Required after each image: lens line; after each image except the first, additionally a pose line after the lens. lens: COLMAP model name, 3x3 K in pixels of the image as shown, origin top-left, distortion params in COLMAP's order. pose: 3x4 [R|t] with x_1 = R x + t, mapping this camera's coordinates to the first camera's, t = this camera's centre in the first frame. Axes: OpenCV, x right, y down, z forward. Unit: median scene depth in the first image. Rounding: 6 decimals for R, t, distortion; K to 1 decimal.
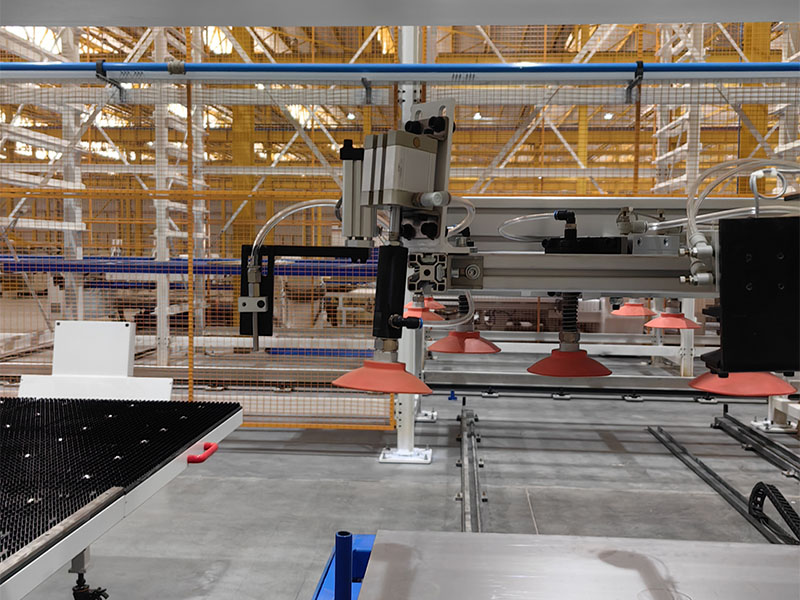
lens RADIAL K [[824.8, 0, 398.2], [0, 824.8, 295.1], [0, 0, 1]] dist [0.075397, -0.152237]
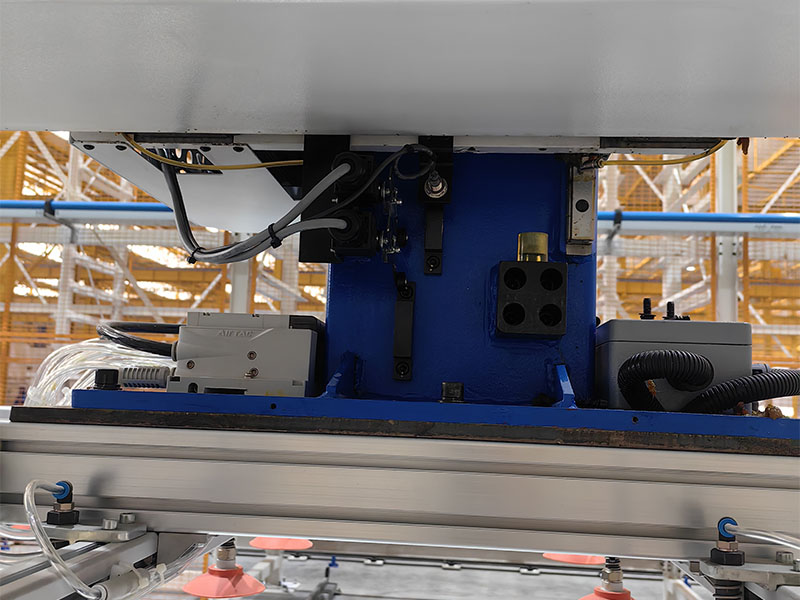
lens RADIAL K [[824.8, 0, 398.2], [0, 824.8, 295.1], [0, 0, 1]] dist [0.075397, -0.152237]
pose [[0.999492, 0.021546, -0.023495, 0.239391], [-0.025230, 0.985146, -0.169856, -0.024091], [0.019486, 0.170363, 0.985189, 0.087604]]
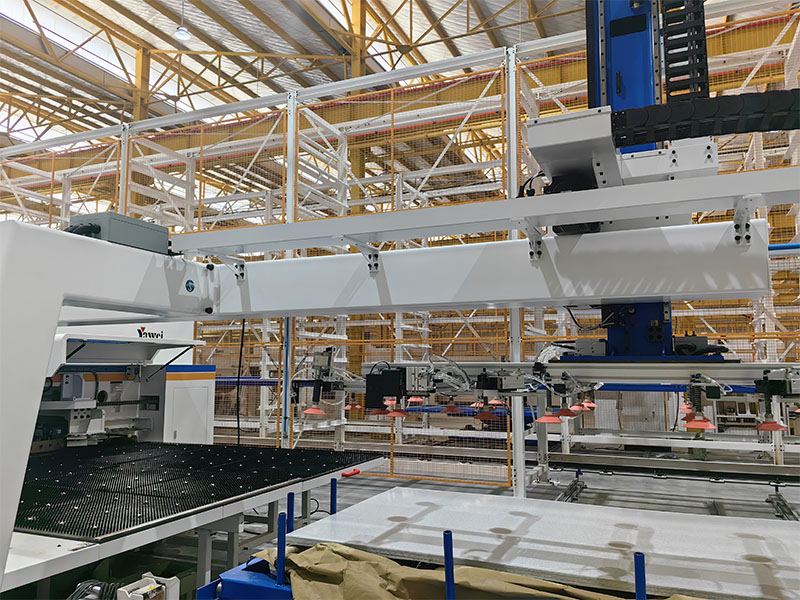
lens RADIAL K [[627.9, 0, 400.0], [0, 627.9, 300.0], [0, 0, 1]] dist [0.012988, -0.005623]
pose [[0.942123, -0.042461, -0.332566, 0.235210], [-0.012817, 0.986661, -0.162282, 0.008188], [0.335021, 0.157153, 0.929012, -0.294995]]
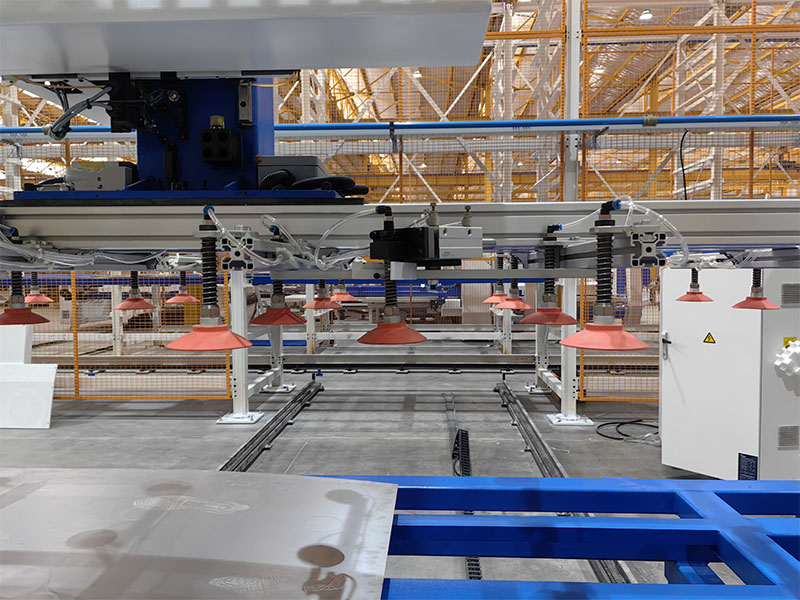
lens RADIAL K [[617.2, 0, 424.0], [0, 617.2, 300.5], [0, 0, 1]] dist [0.008687, 0.002604]
pose [[0.999382, -0.022030, 0.027393, 0.325947], [0.021986, 0.999756, 0.001885, 0.010660], [-0.027428, -0.001281, 0.999623, -0.007670]]
